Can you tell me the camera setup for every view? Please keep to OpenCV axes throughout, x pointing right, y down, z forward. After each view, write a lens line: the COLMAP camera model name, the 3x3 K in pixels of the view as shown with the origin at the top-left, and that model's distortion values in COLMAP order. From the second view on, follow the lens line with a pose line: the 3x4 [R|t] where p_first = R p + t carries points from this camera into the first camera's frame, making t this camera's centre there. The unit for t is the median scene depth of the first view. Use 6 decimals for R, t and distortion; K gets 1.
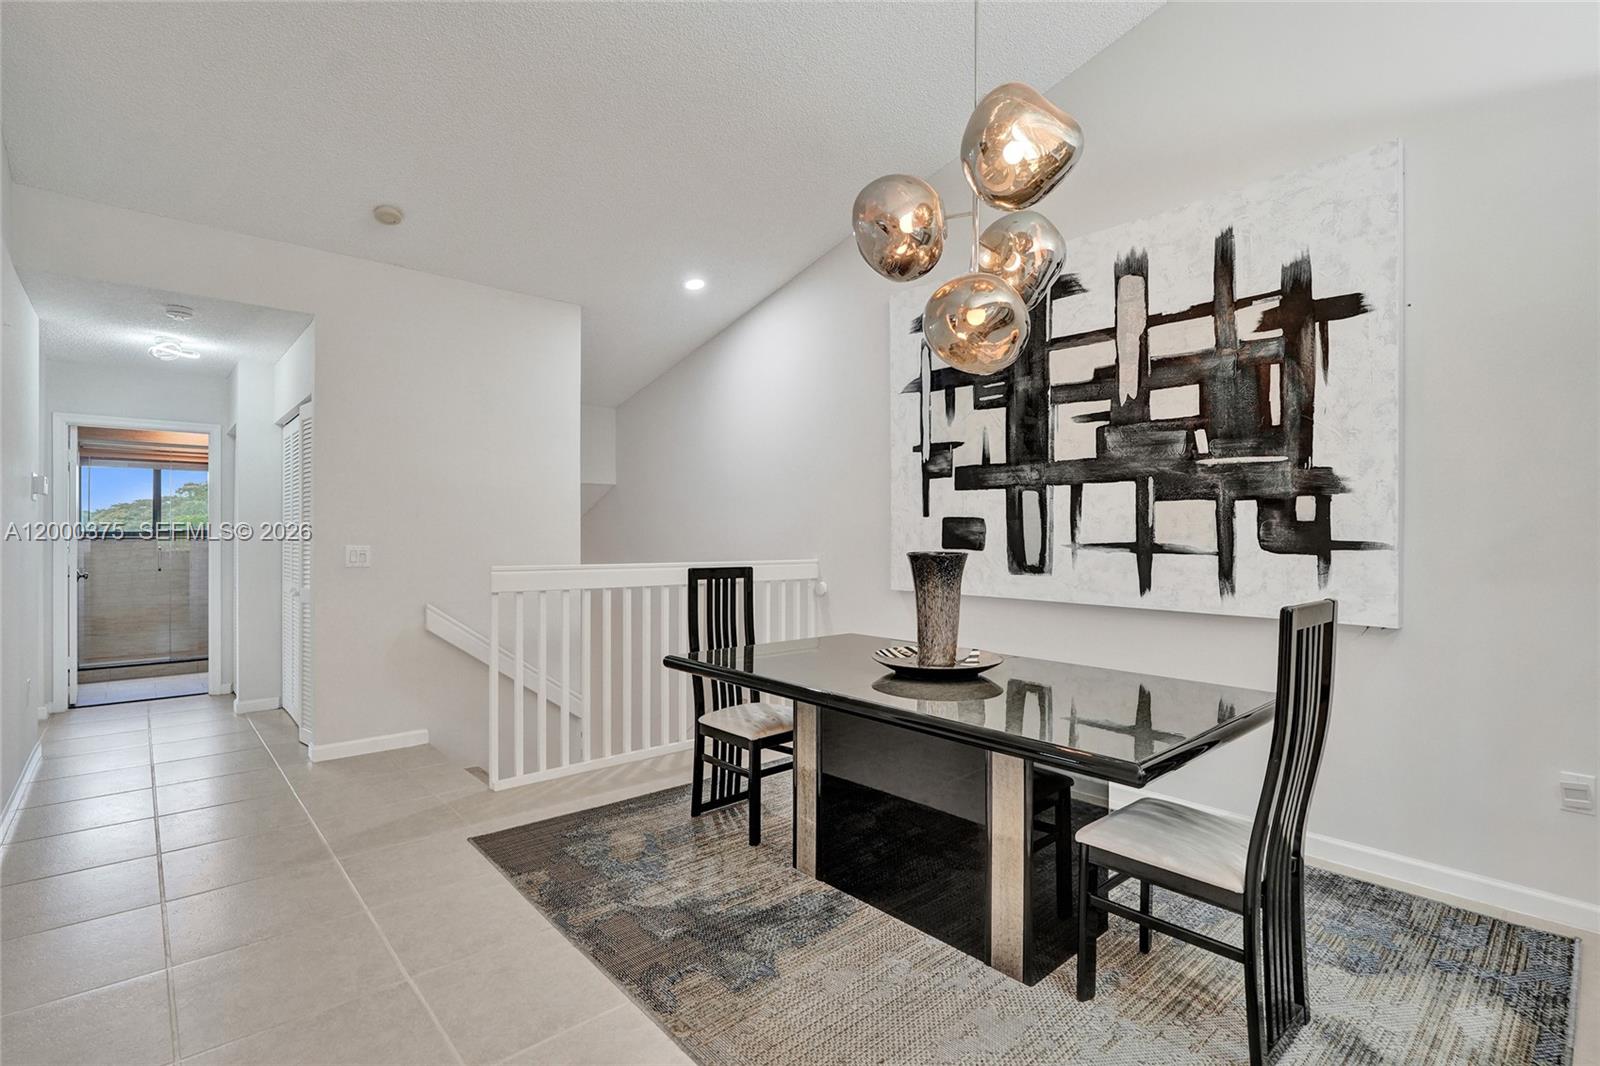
lens RADIAL K [[751.4, 0, 794.0], [0, 751.4, 536.1], [0, 0, 1]] dist [-0.009608, 0.001087]
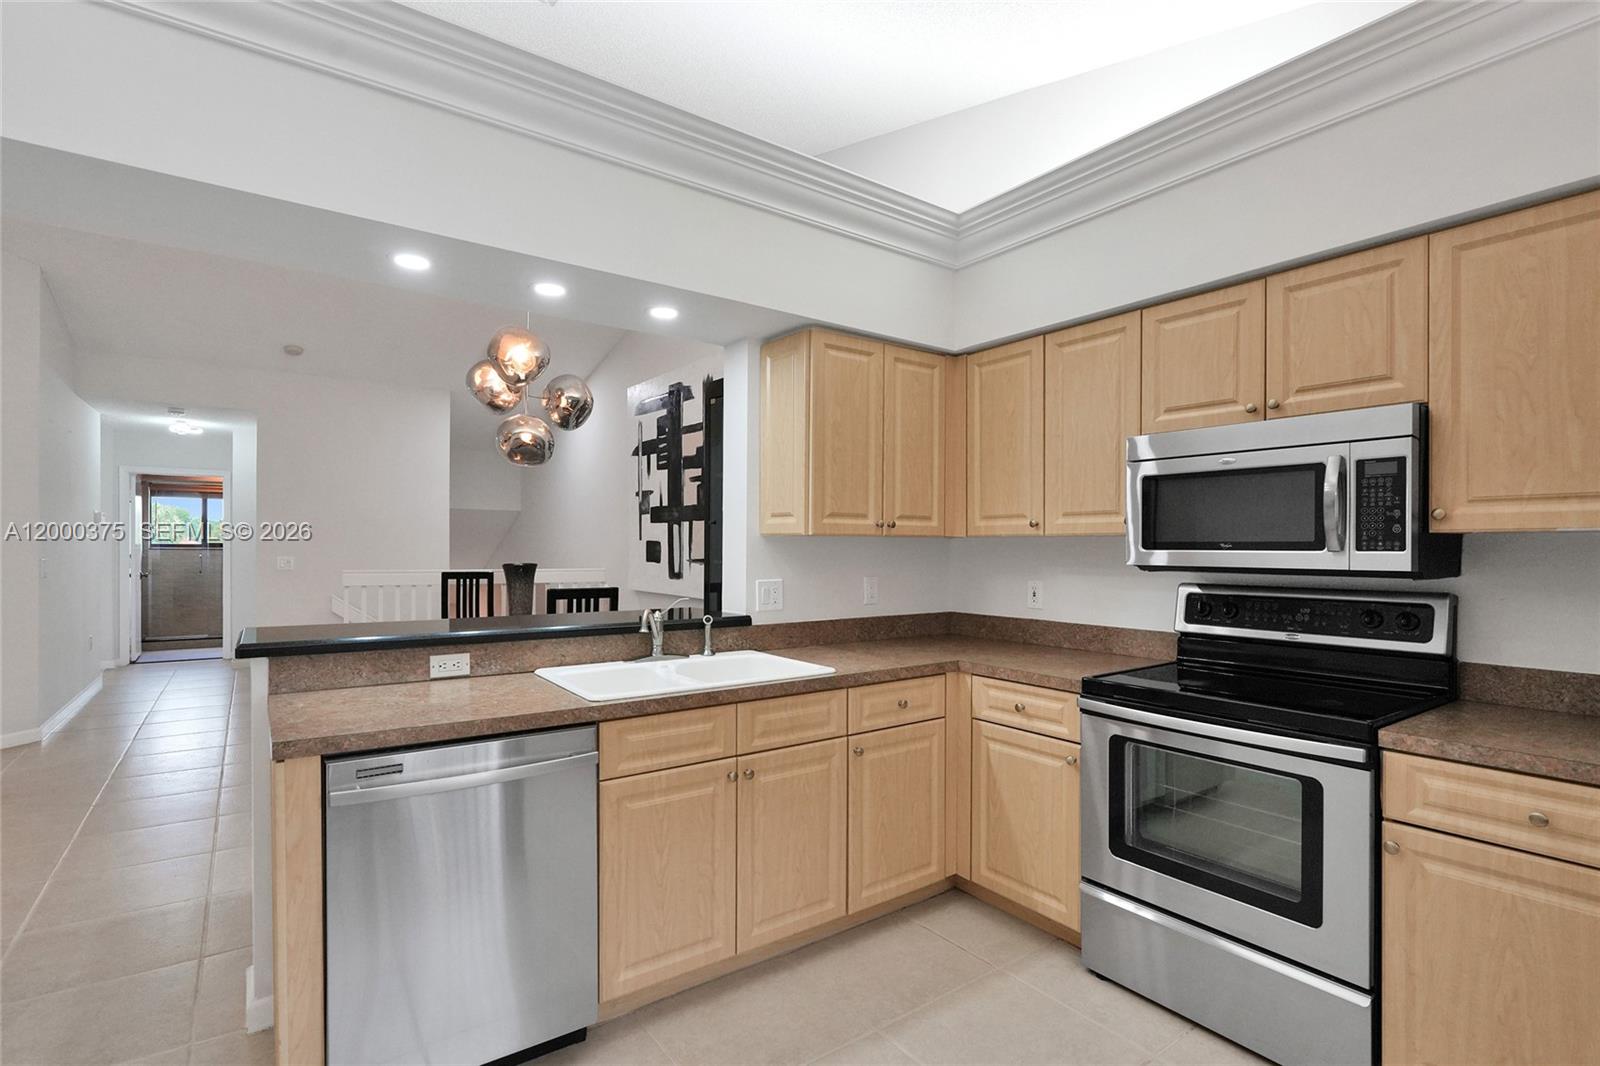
lens RADIAL K [[751.4, 0, 803.1], [0, 751.4, 553.3], [0, 0, 1]] dist [-0.009608, 0.001087]
pose [[0.995595, 0.005847, -0.093580, 0.774411], [-0.005082, 0.999952, 0.008411, -0.016328], [0.093624, -0.007899, 0.995576, -0.549605]]
